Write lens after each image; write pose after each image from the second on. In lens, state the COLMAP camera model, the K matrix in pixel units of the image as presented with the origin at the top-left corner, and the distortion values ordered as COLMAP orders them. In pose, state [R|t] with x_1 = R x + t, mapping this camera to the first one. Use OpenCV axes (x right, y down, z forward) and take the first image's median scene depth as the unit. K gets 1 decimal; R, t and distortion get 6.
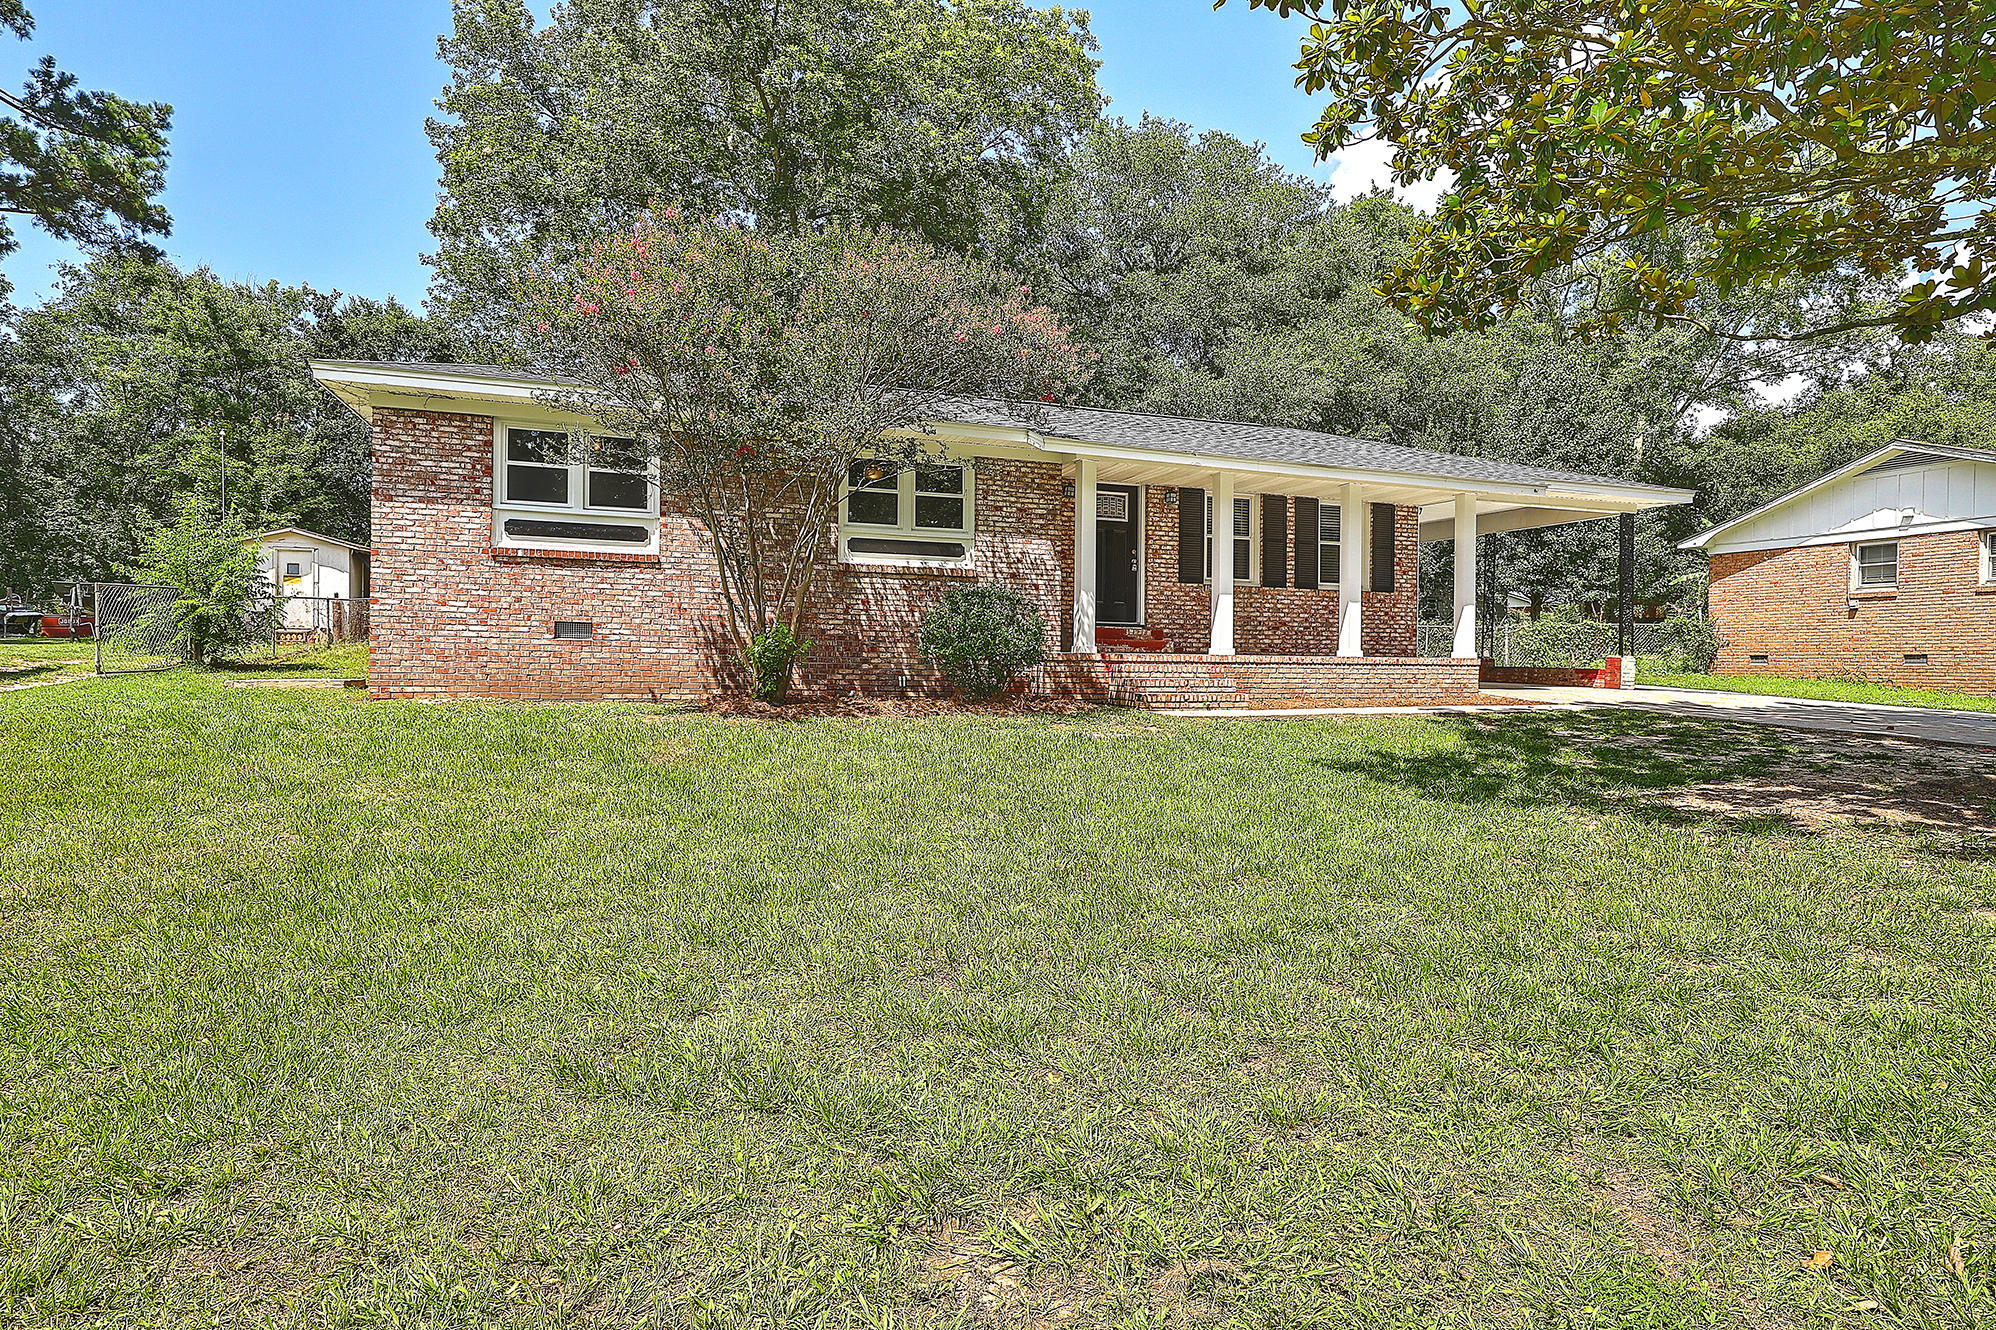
lens RADIAL K [[1058.2, 0, 1014.7], [0, 1058.2, 674.8], [0, 0, 1]] dist [0.001825, -0.000919]
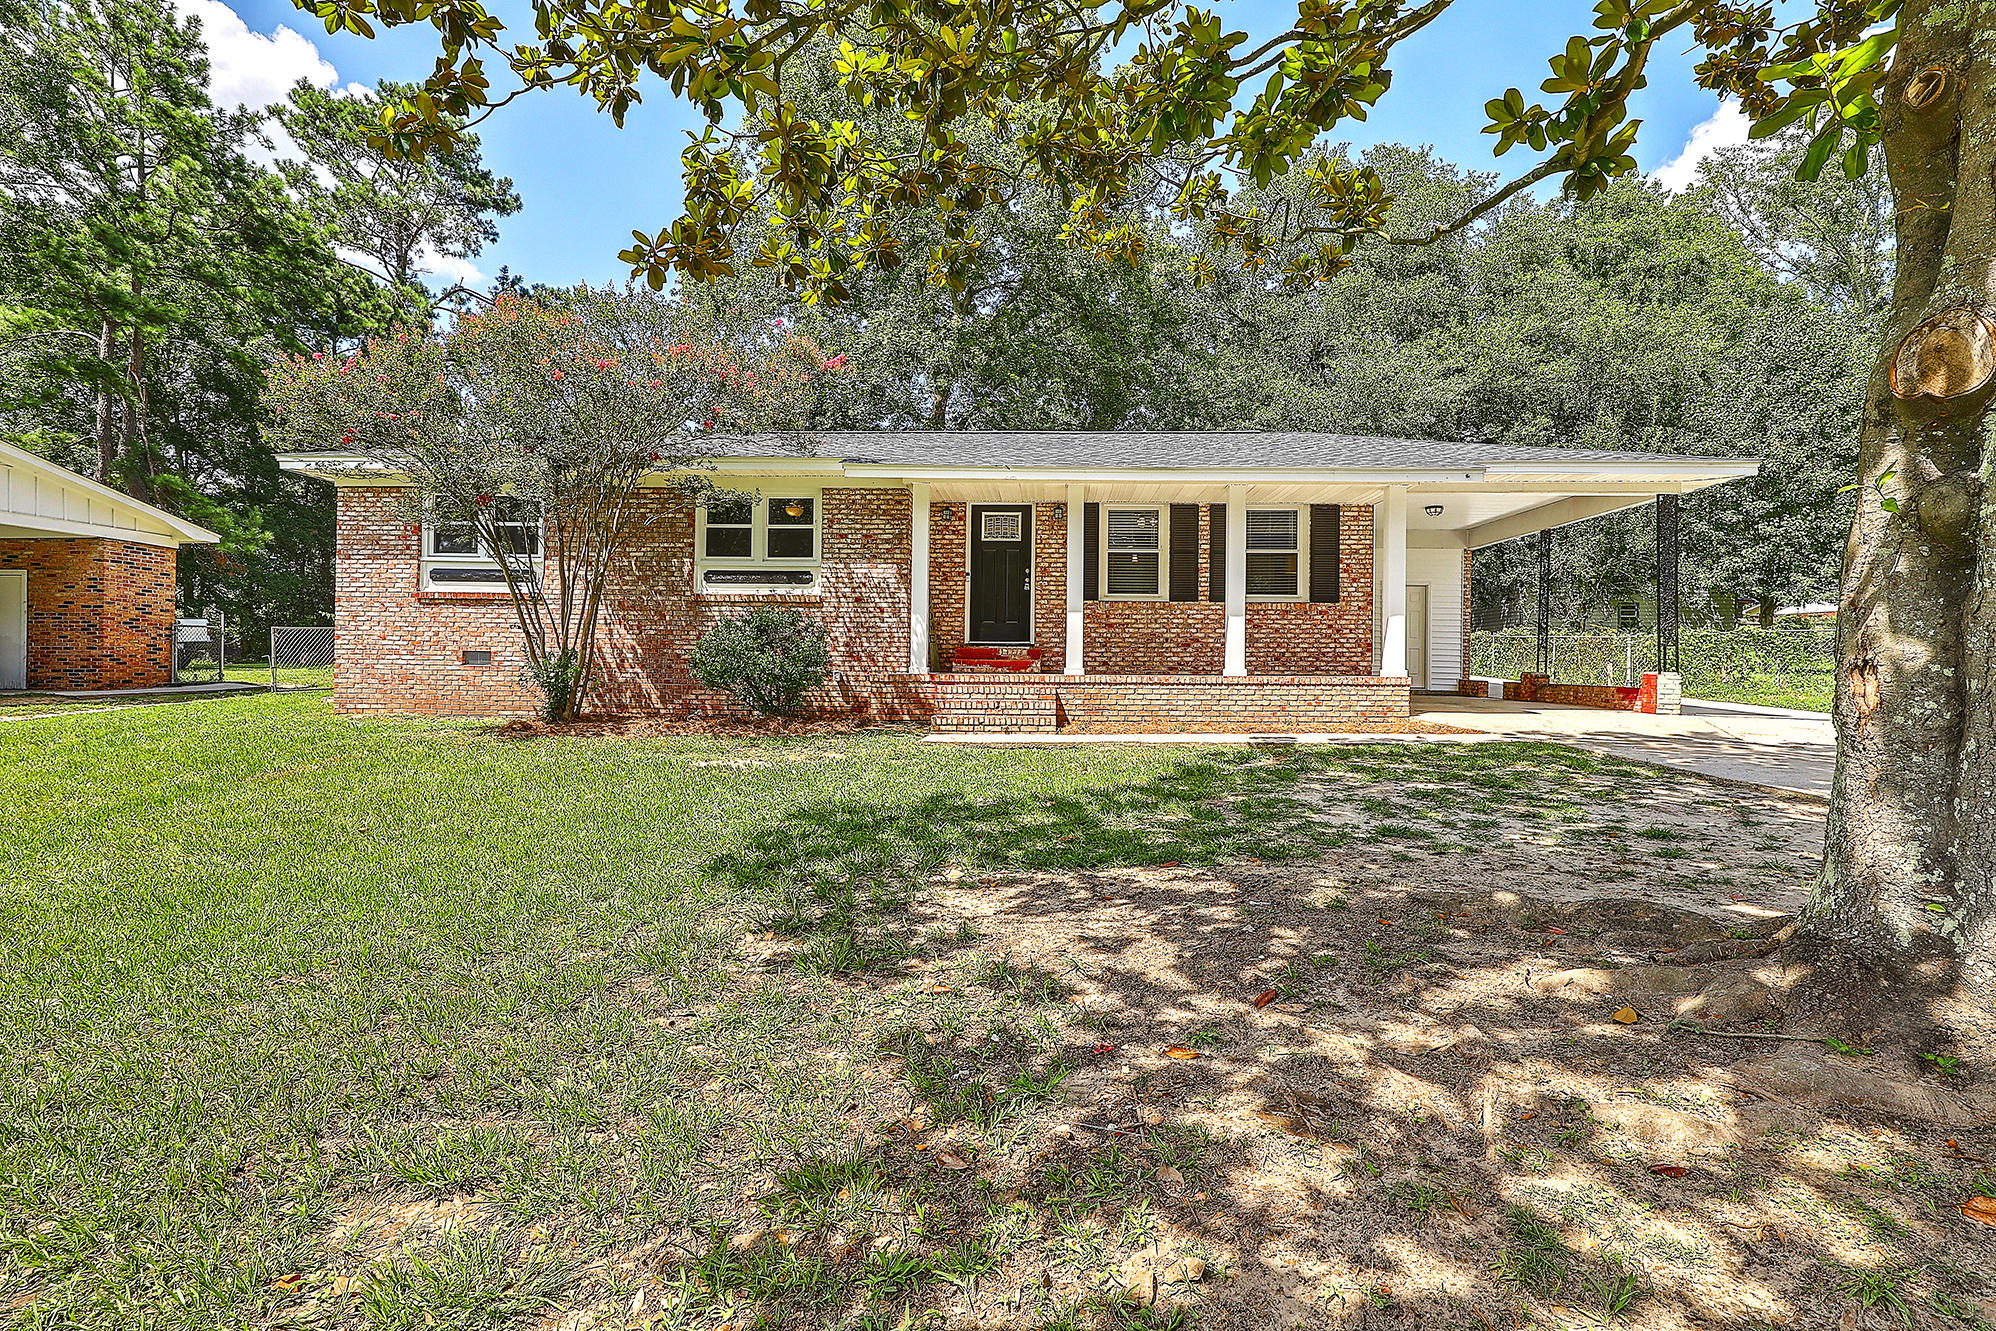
lens RADIAL K [[897.2, 0, 1009.0], [0, 897.2, 675.2], [0, 0, 1]] dist [-0.000449, 0.000025]
pose [[0.931182, -0.002654, -0.364544, 0.433822], [-0.000359, 0.999966, -0.008199, -0.011845], [0.364553, 0.007765, 0.931150, 0.222669]]
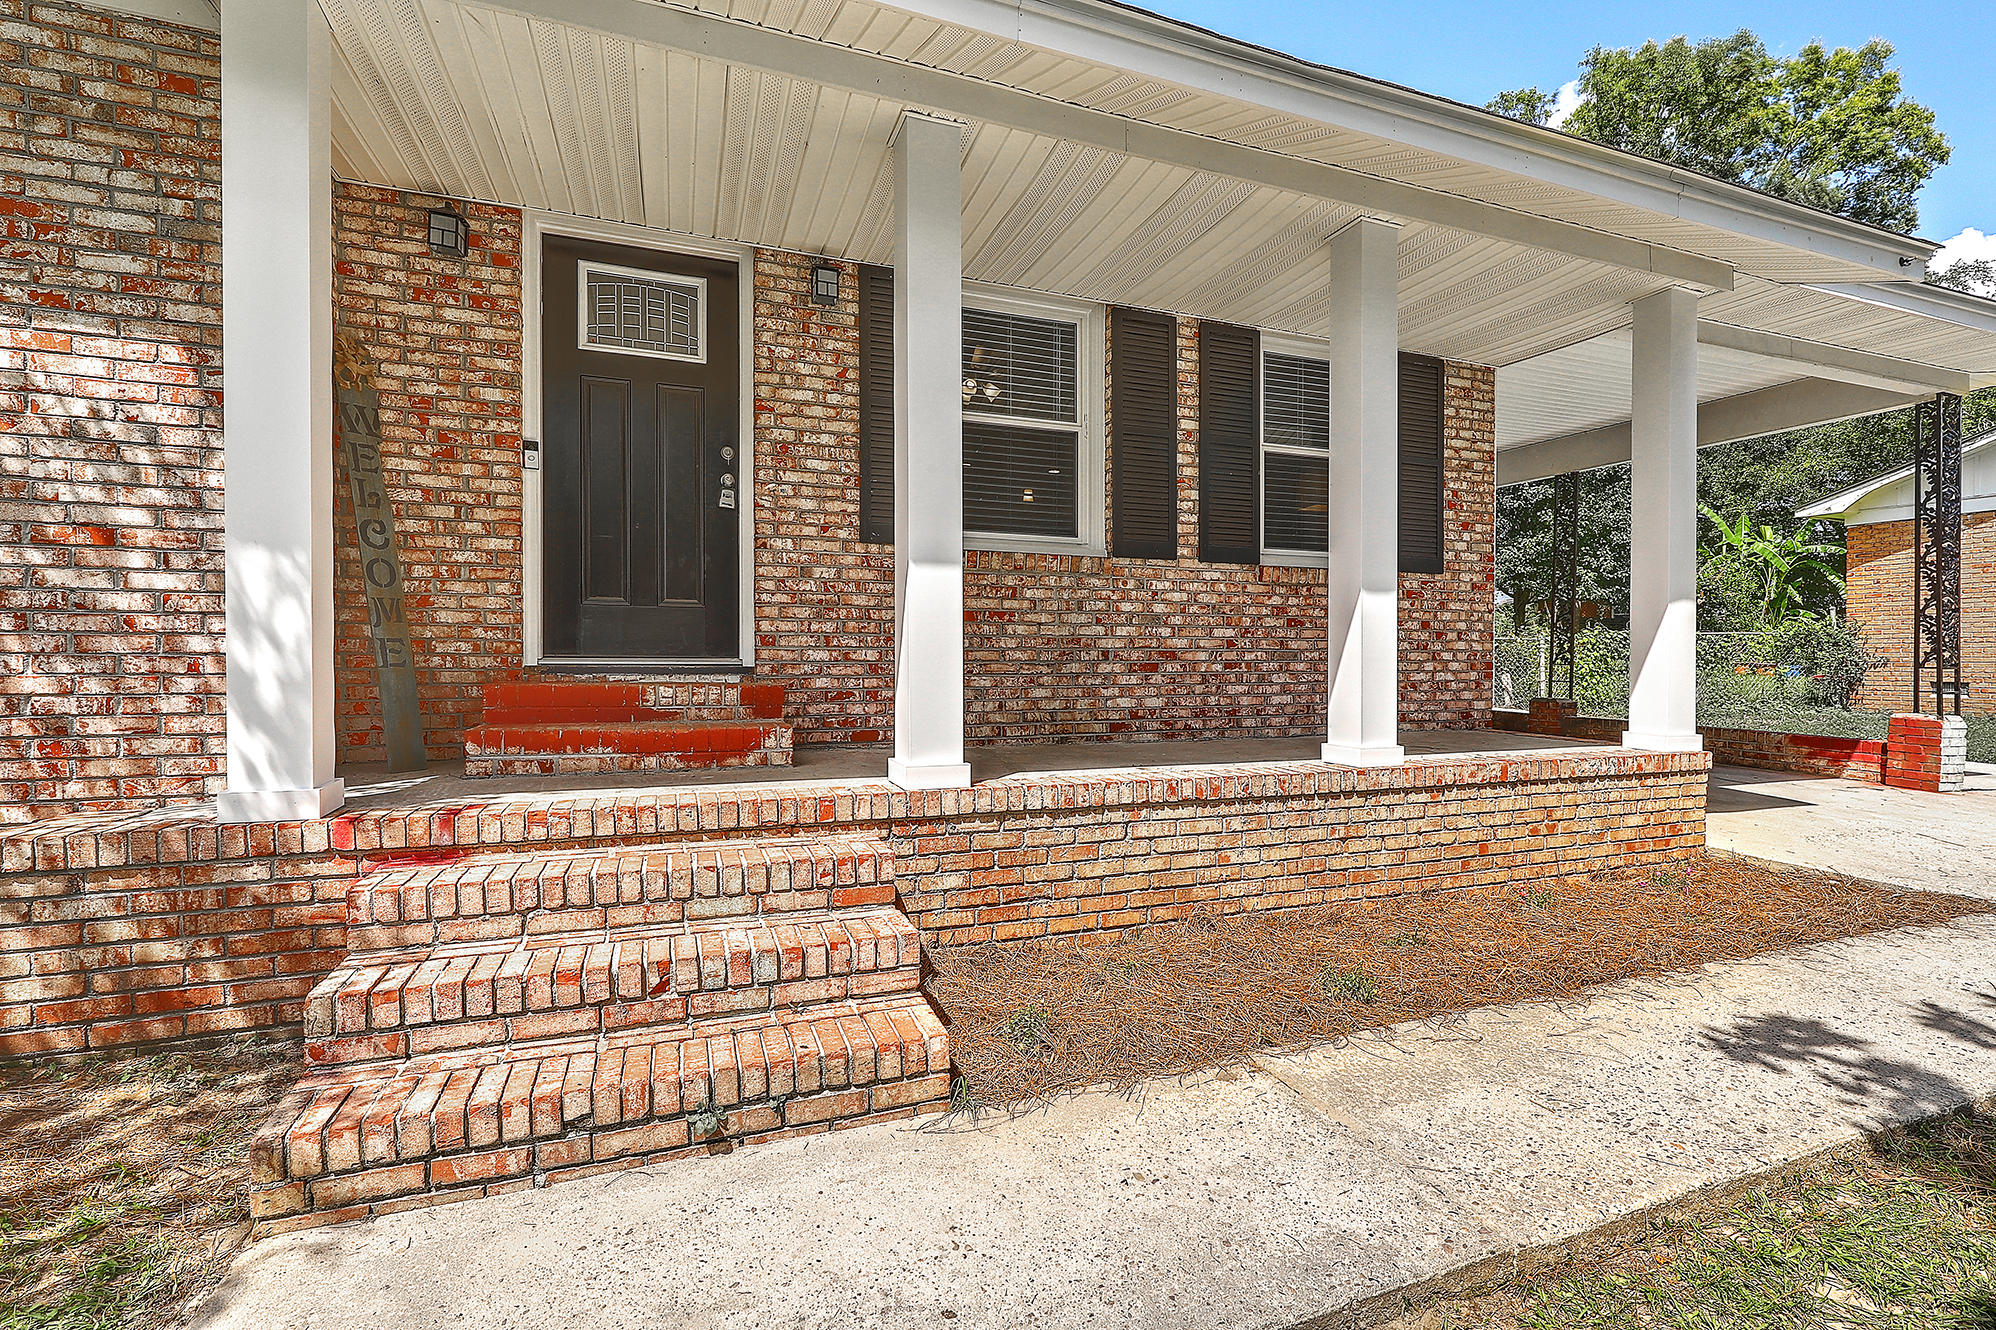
lens RADIAL K [[897.2, 0, 1007.6], [0, 897.2, 674.3], [0, 0, 1]] dist [-0.000449, 0.000025]
pose [[0.999715, -0.008838, 0.022187, 0.210276], [0.008707, 0.999944, 0.005978, -0.048967], [-0.022239, -0.005783, 0.999736, 0.758873]]
